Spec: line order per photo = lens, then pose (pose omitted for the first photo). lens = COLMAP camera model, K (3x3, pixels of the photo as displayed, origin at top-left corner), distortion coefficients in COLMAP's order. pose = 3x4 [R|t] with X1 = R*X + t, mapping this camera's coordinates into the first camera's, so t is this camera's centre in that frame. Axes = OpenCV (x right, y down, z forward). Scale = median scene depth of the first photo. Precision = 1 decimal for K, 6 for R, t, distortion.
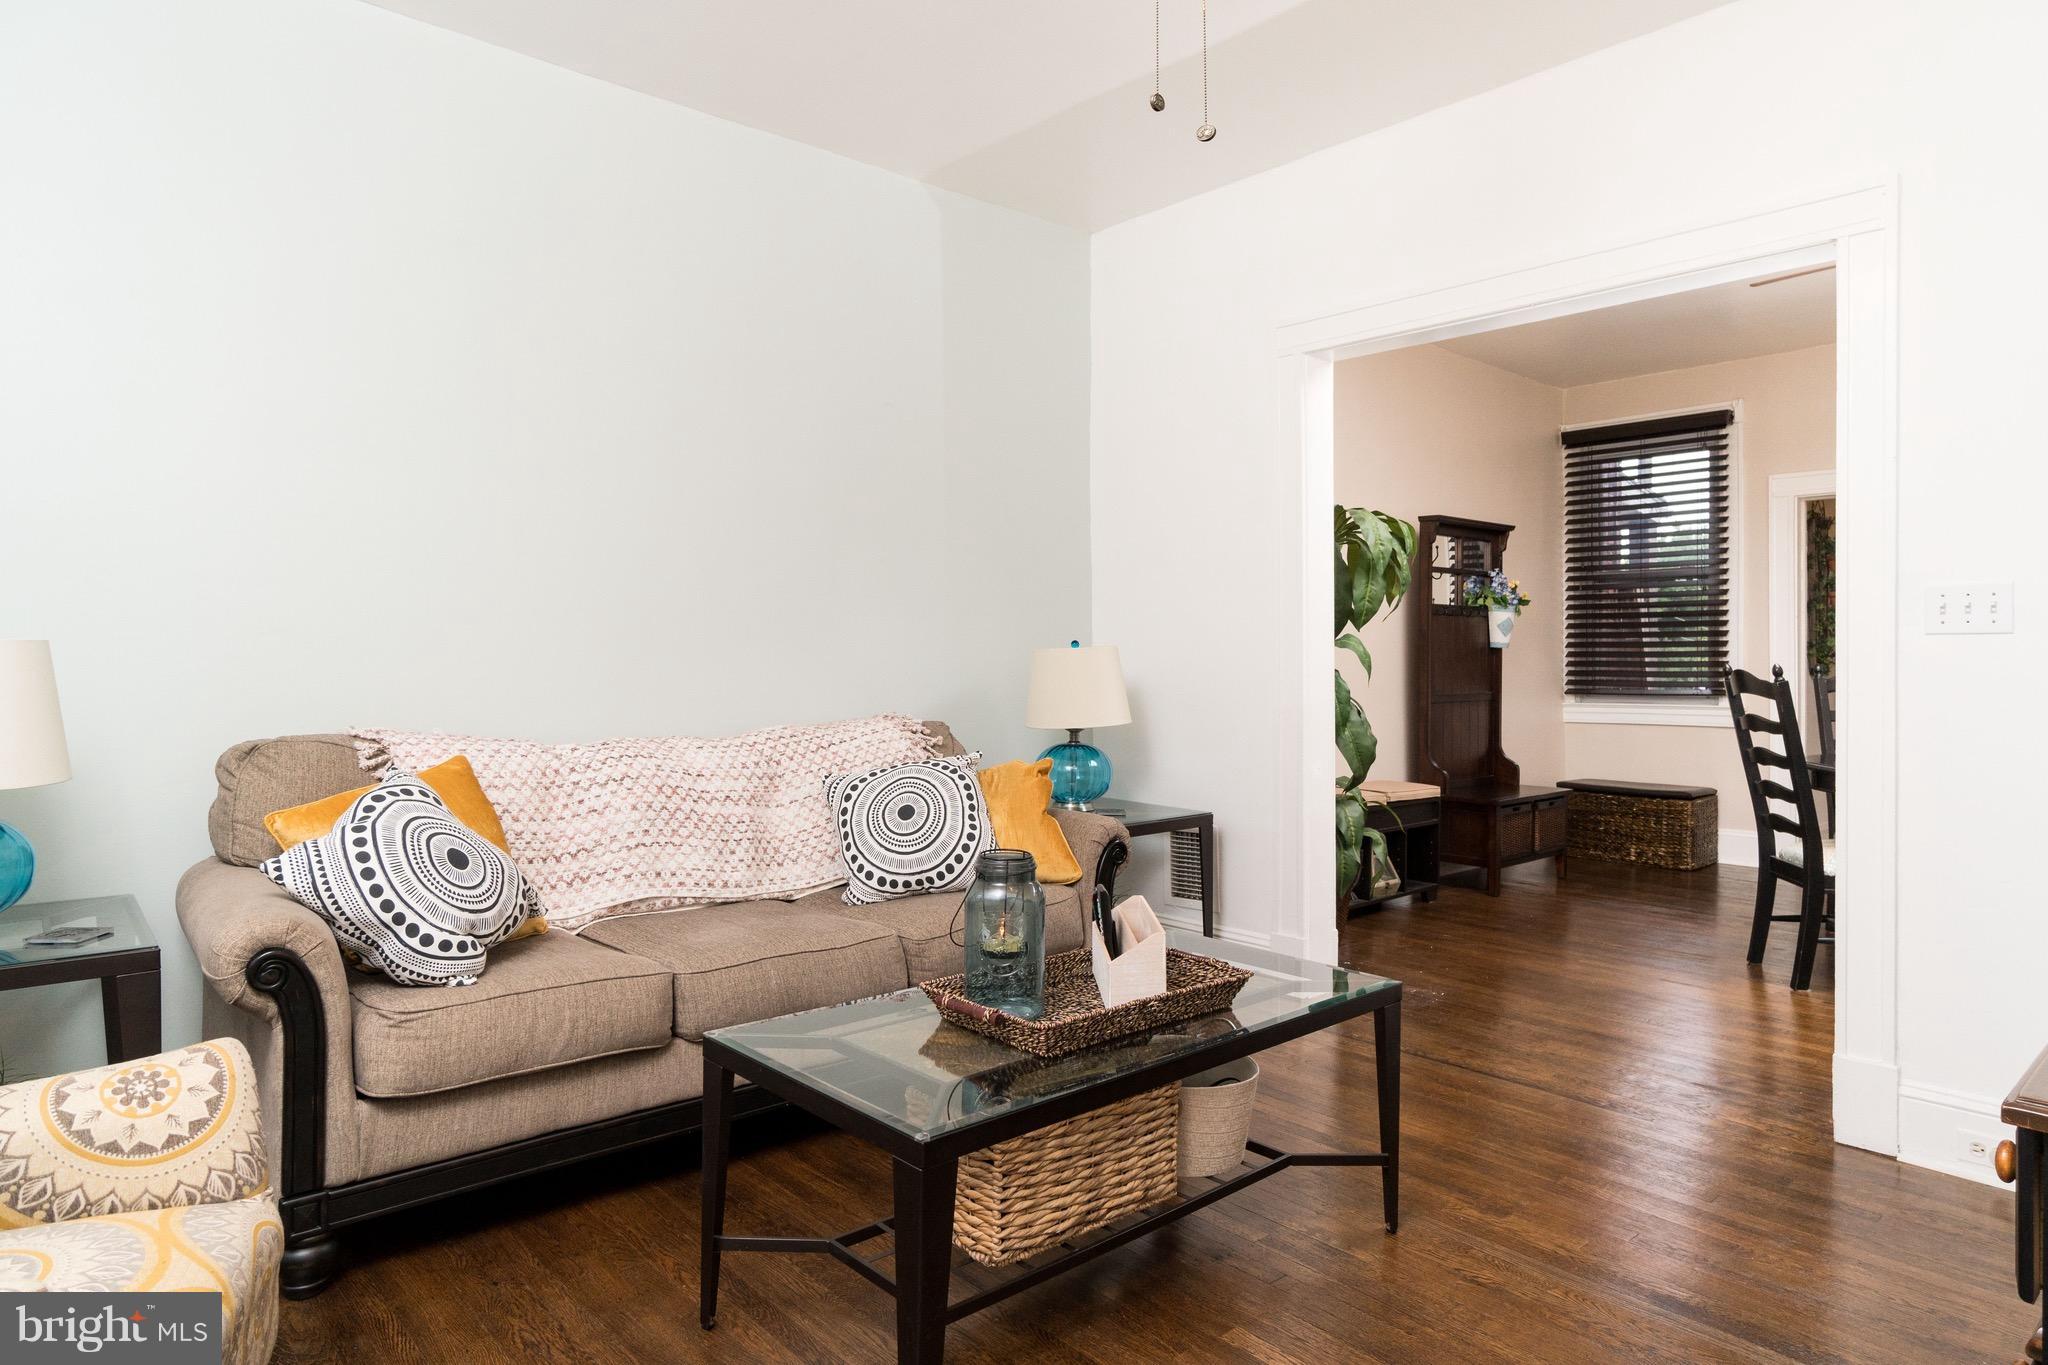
lens RADIAL K [[1235.0, 0, 1024.0], [0, 1235.0, 682.5], [0, 0, 1]] dist [-0.000442, 0.000742]
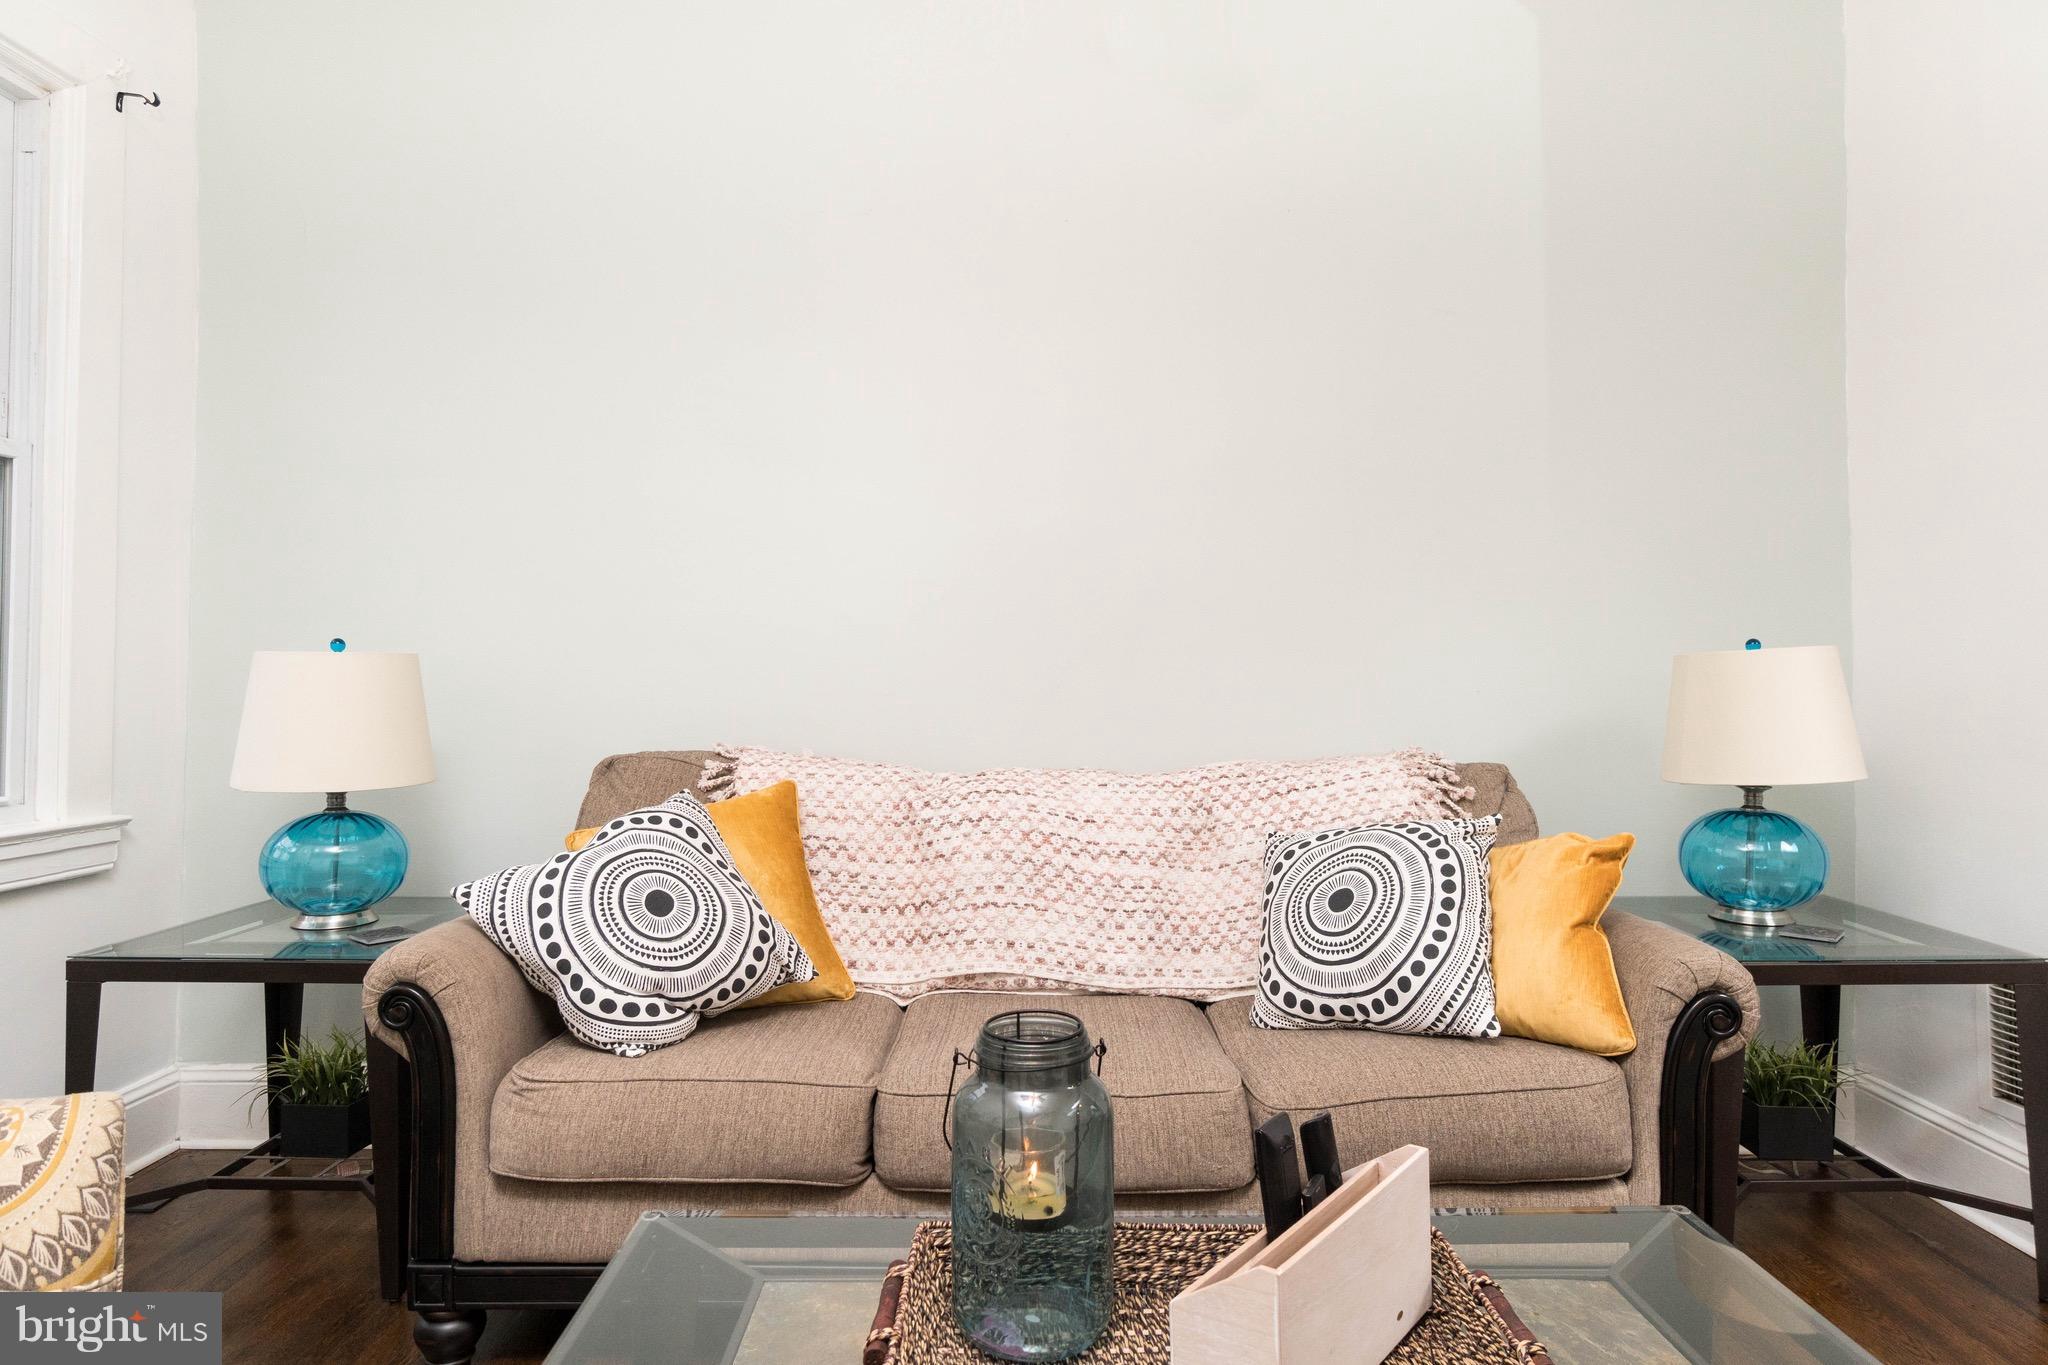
lens RADIAL K [[1235.0, 0, 1024.0], [0, 1235.0, 682.5], [0, 0, 1]] dist [-0.000442, 0.000742]
pose [[0.747144, -0.000620, -0.664662, 0.230086], [-0.011650, 0.999834, -0.014027, -0.000255], [0.664560, 0.018223, 0.747013, 0.411592]]
